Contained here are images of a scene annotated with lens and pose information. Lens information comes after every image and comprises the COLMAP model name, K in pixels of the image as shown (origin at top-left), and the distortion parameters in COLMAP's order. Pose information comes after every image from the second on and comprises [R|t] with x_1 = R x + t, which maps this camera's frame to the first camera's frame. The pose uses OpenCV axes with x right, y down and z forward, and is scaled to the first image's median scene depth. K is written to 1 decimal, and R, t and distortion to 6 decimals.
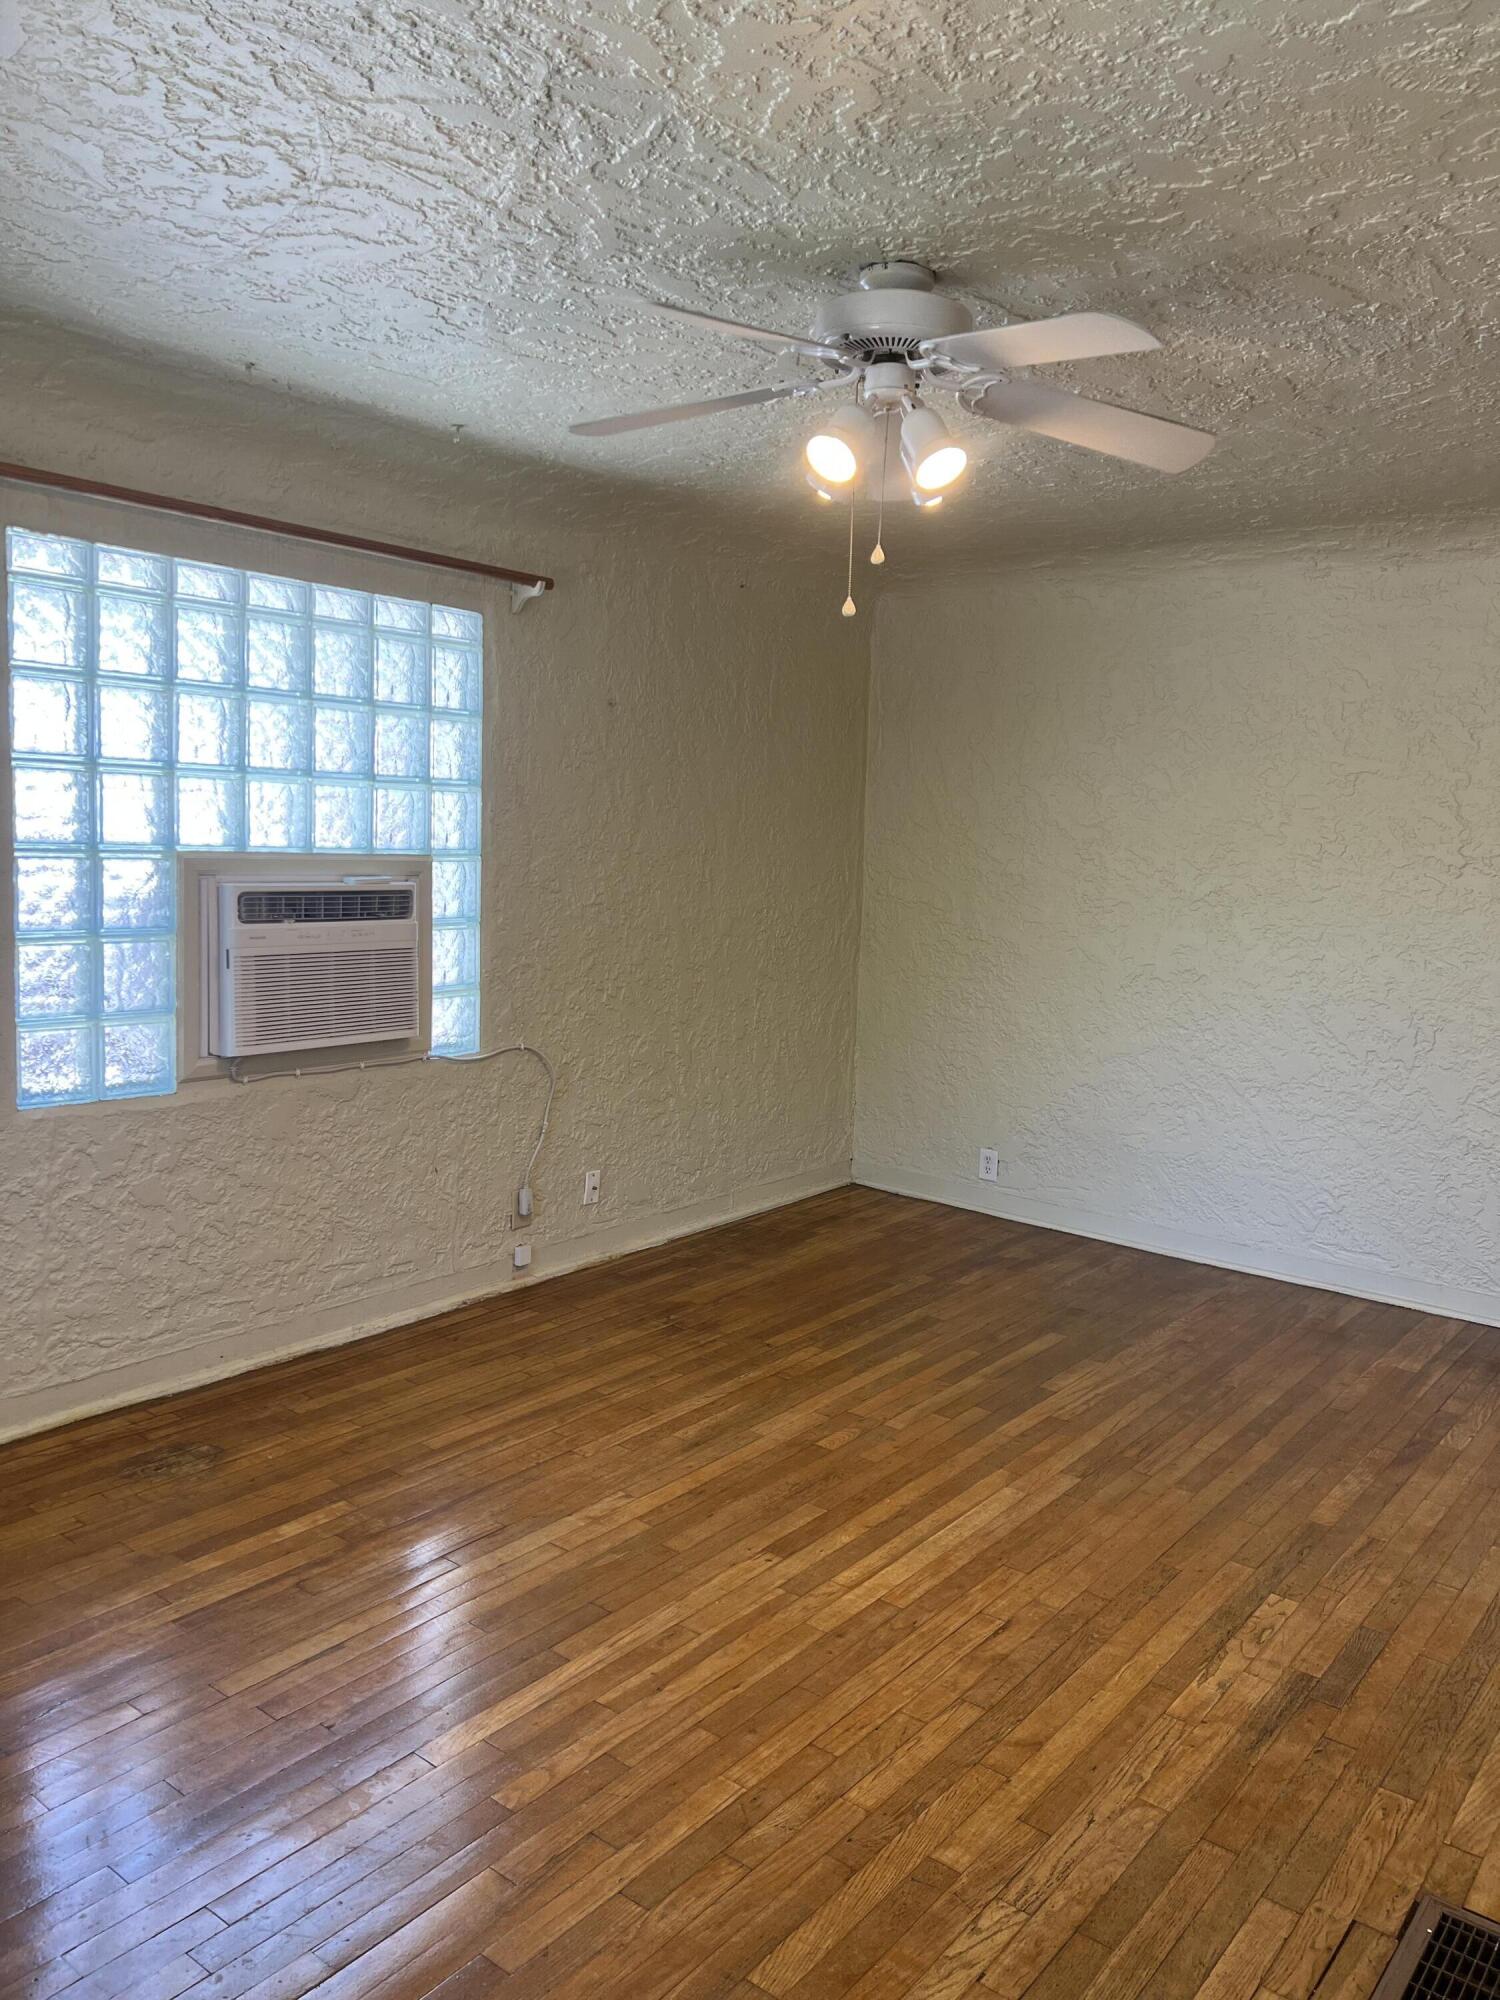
lens RADIAL K [[1512.6, 0, 740.4], [0, 1512.6, 1008.9], [0, 0, 1]] dist [0.059174, -0.084010]
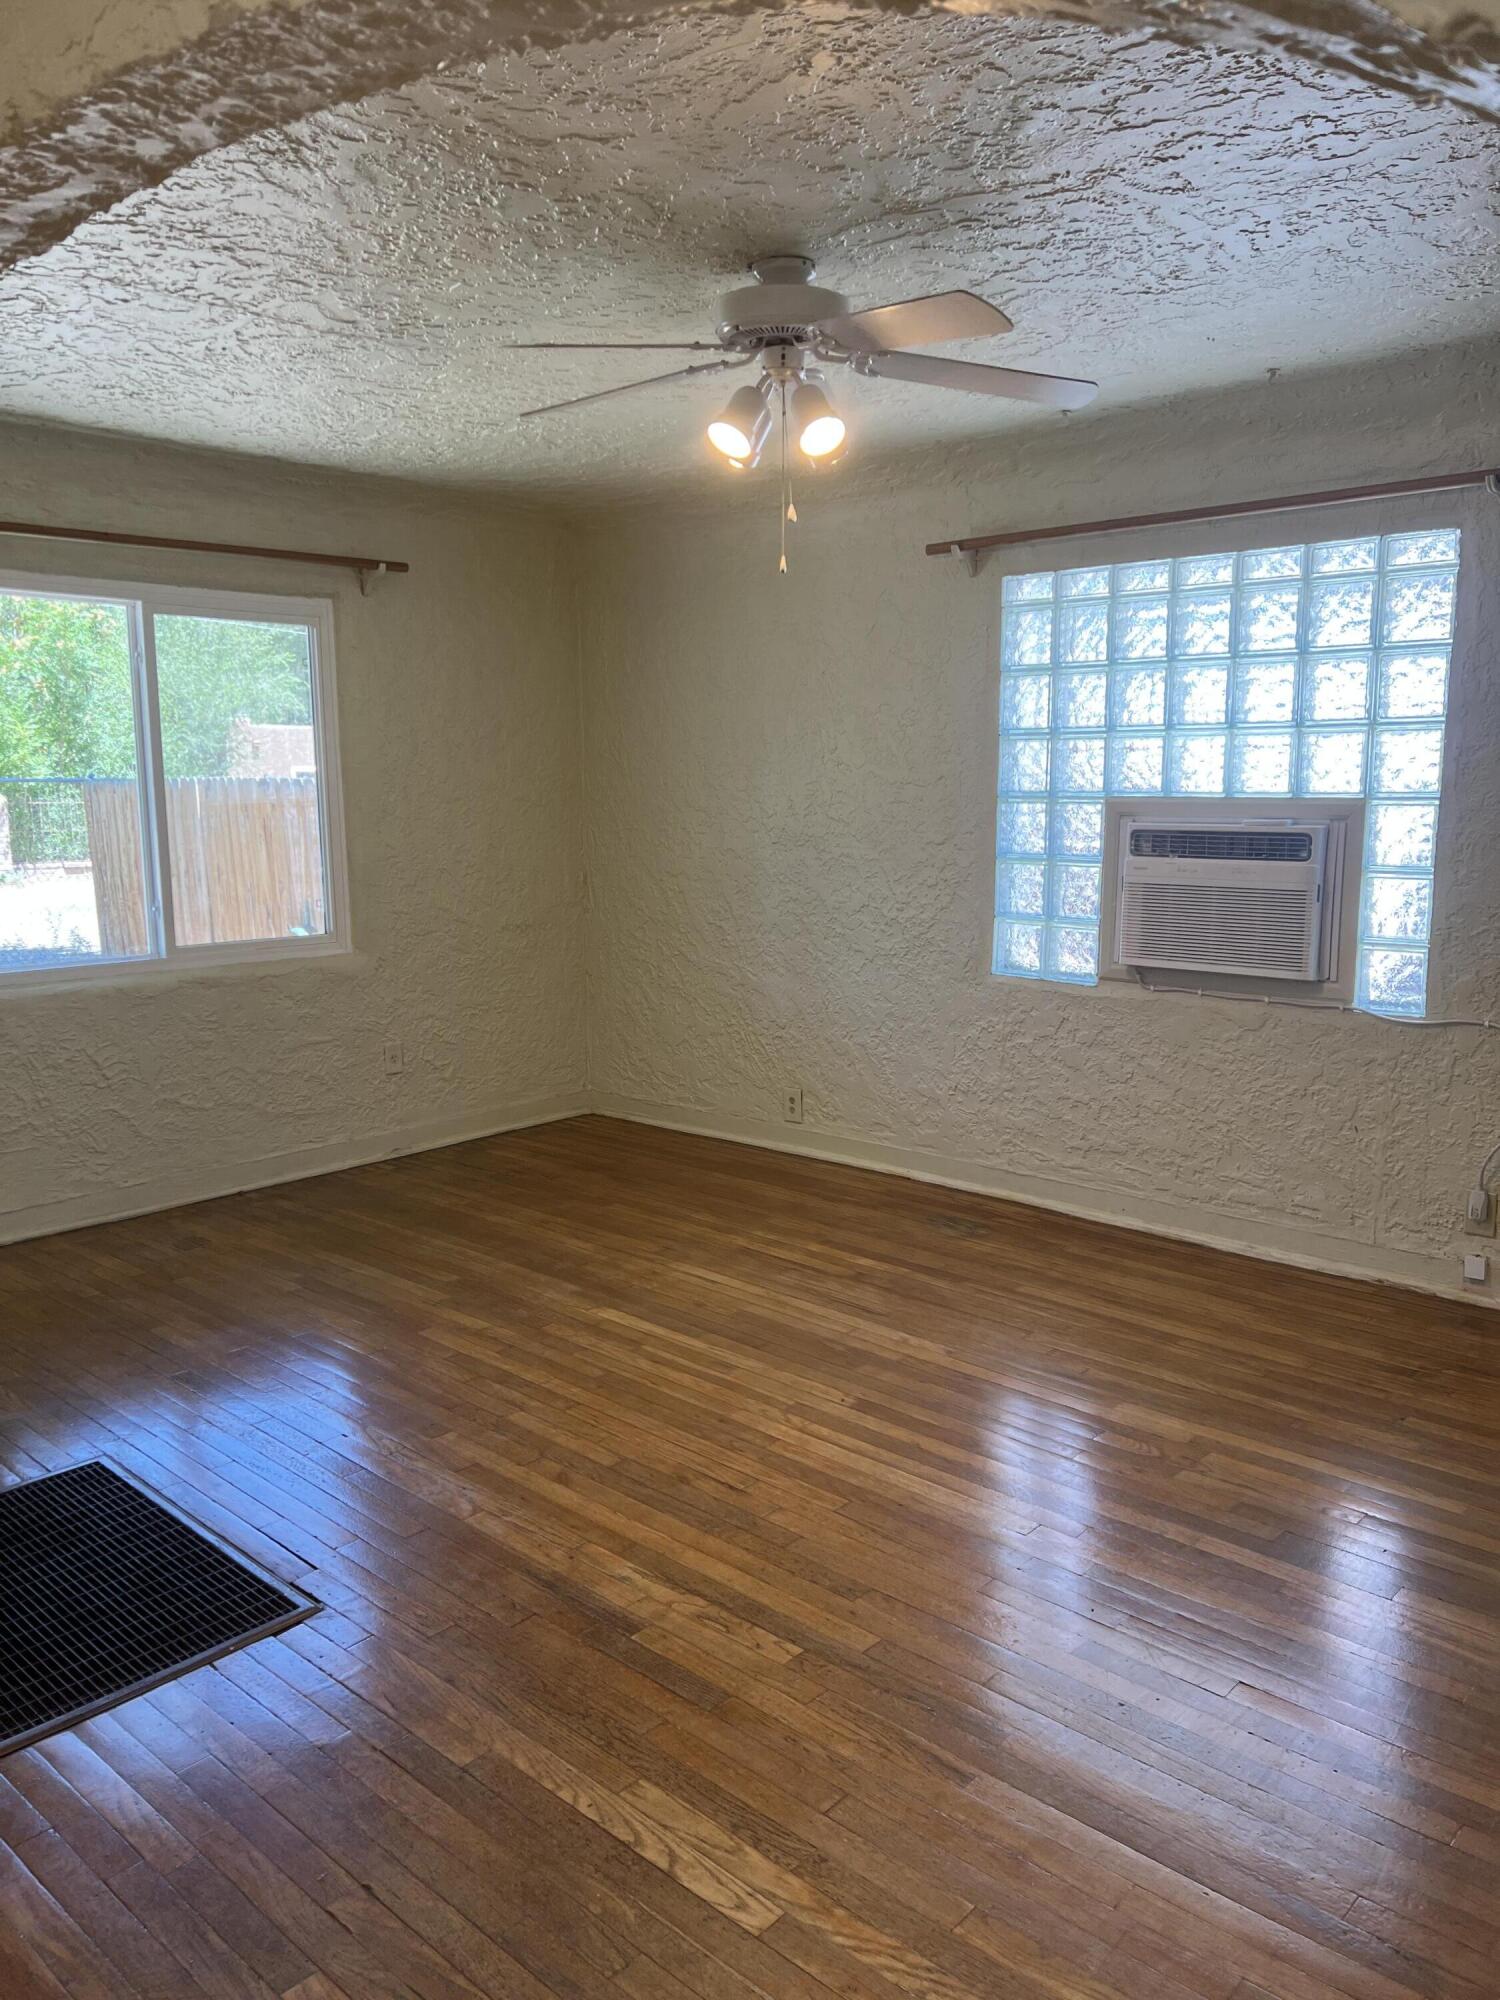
lens RADIAL K [[1512.6, 0, 740.4], [0, 1512.6, 1008.9], [0, 0, 1]] dist [0.059174, -0.084010]
pose [[-0.087978, 0.117572, -0.989160, 0.956299], [-0.119933, 0.984536, 0.127690, -0.055261], [0.988876, 0.129866, -0.072516, 0.825250]]
